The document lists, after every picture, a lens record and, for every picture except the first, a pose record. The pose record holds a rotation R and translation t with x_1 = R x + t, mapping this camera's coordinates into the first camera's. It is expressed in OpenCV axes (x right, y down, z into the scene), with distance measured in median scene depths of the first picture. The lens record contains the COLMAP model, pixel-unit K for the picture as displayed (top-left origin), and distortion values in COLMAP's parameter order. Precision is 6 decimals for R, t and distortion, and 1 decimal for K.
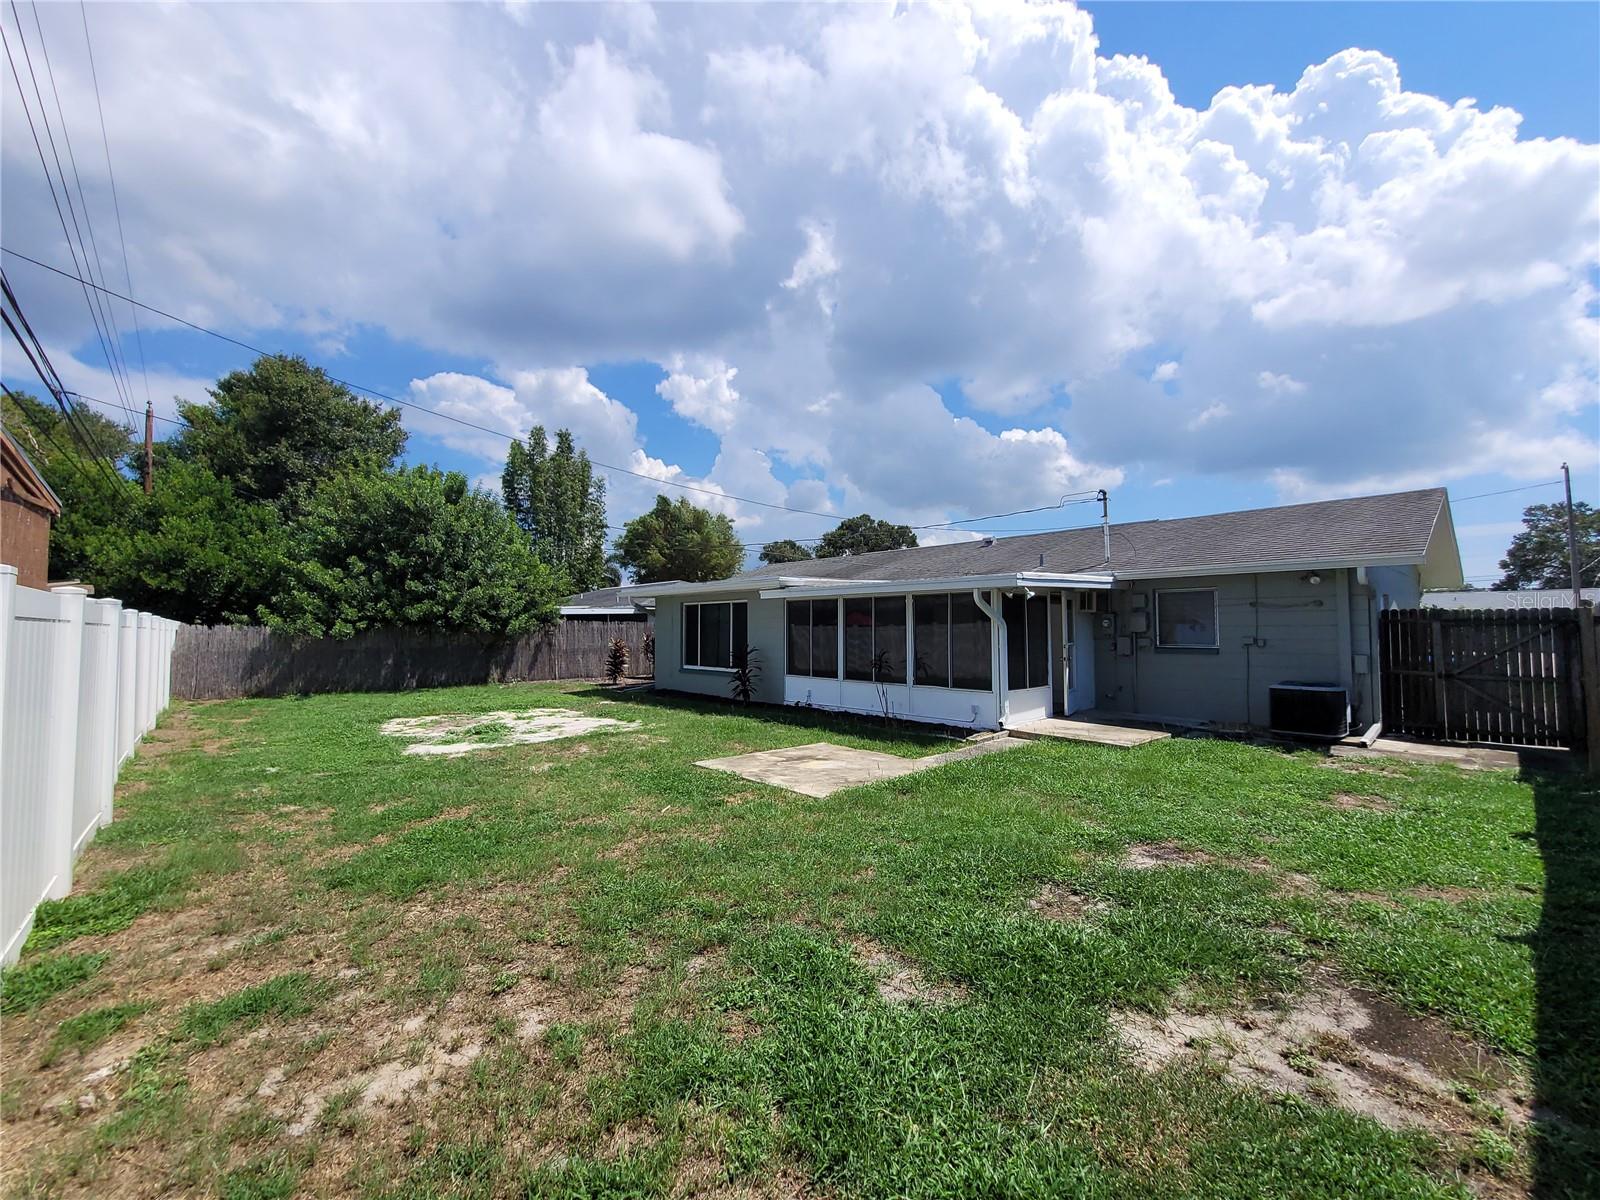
lens RADIAL K [[653.1, 0, 807.3], [0, 653.1, 607.4], [0, 0, 1]] dist [-0.003177, 0.000211]
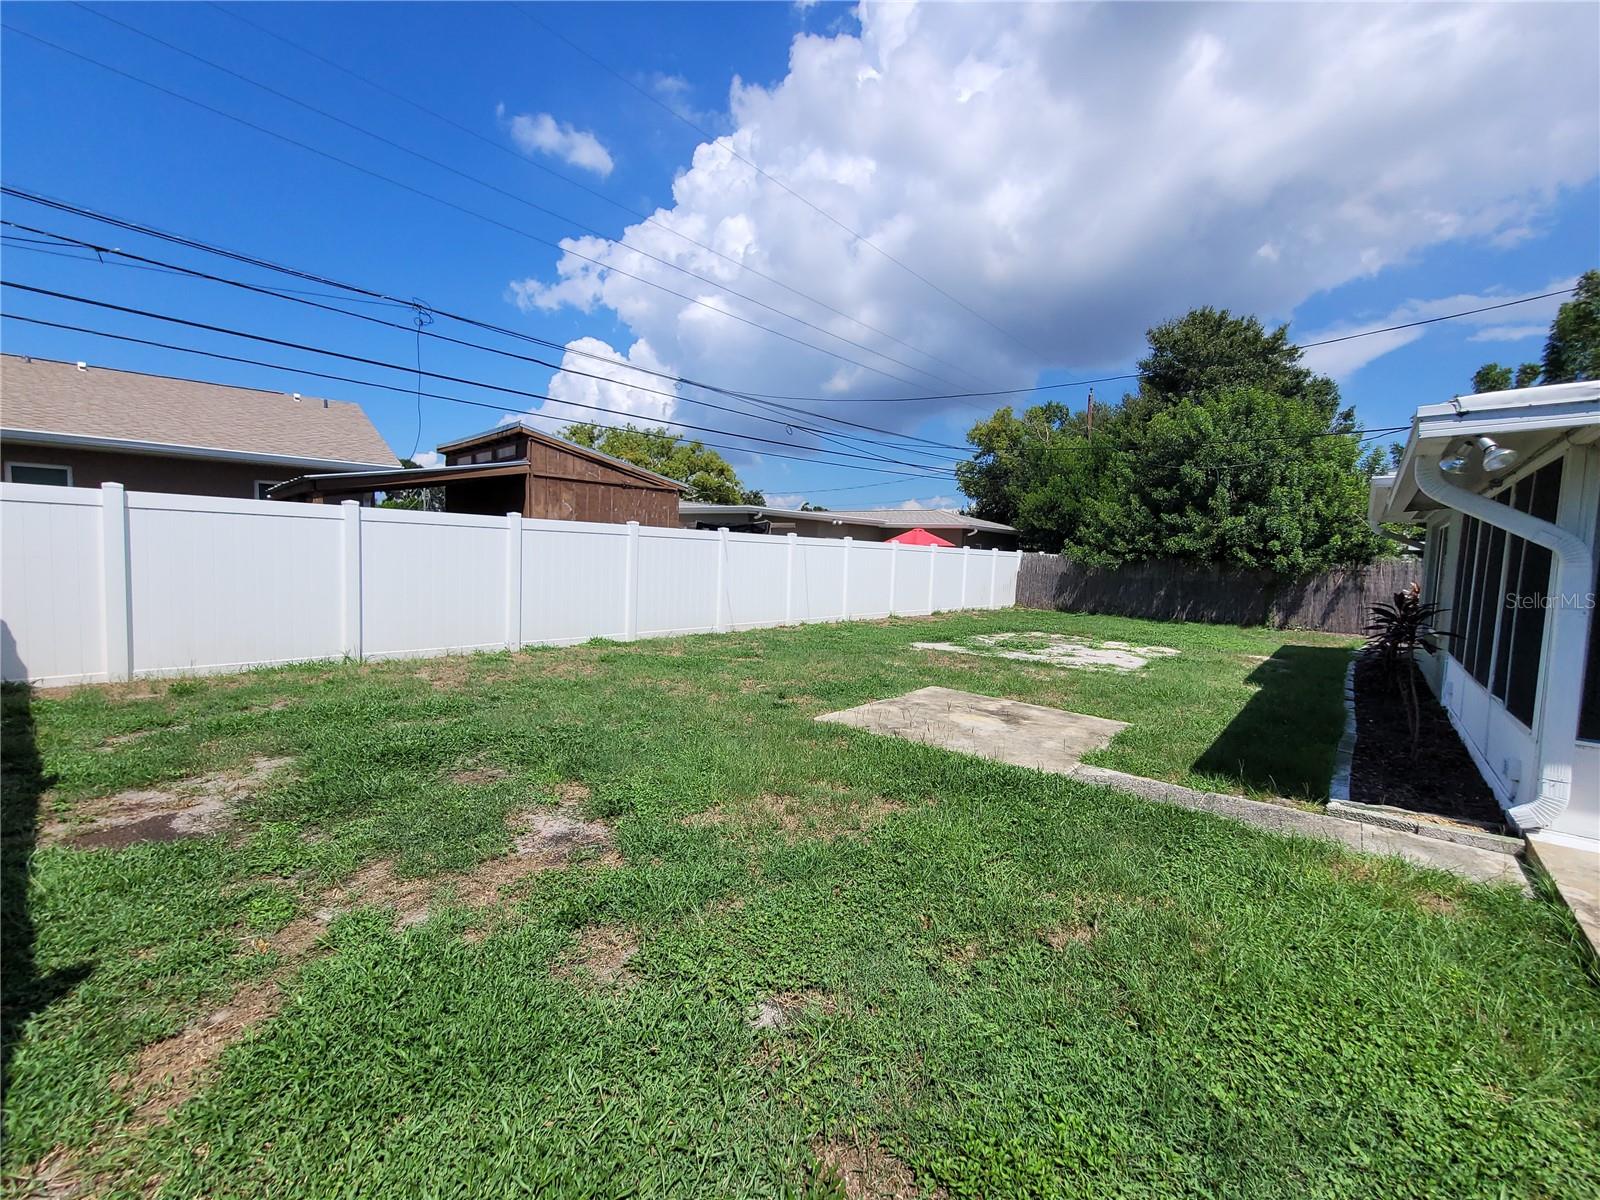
lens RADIAL K [[653.1, 0, 804.4], [0, 653.1, 589.0], [0, 0, 1]] dist [-0.003177, 0.000211]
pose [[0.119633, 0.062364, -0.990858, 0.346266], [-0.005911, 0.998052, 0.062103, 0.016310], [0.992801, -0.001572, 0.119768, 0.321404]]
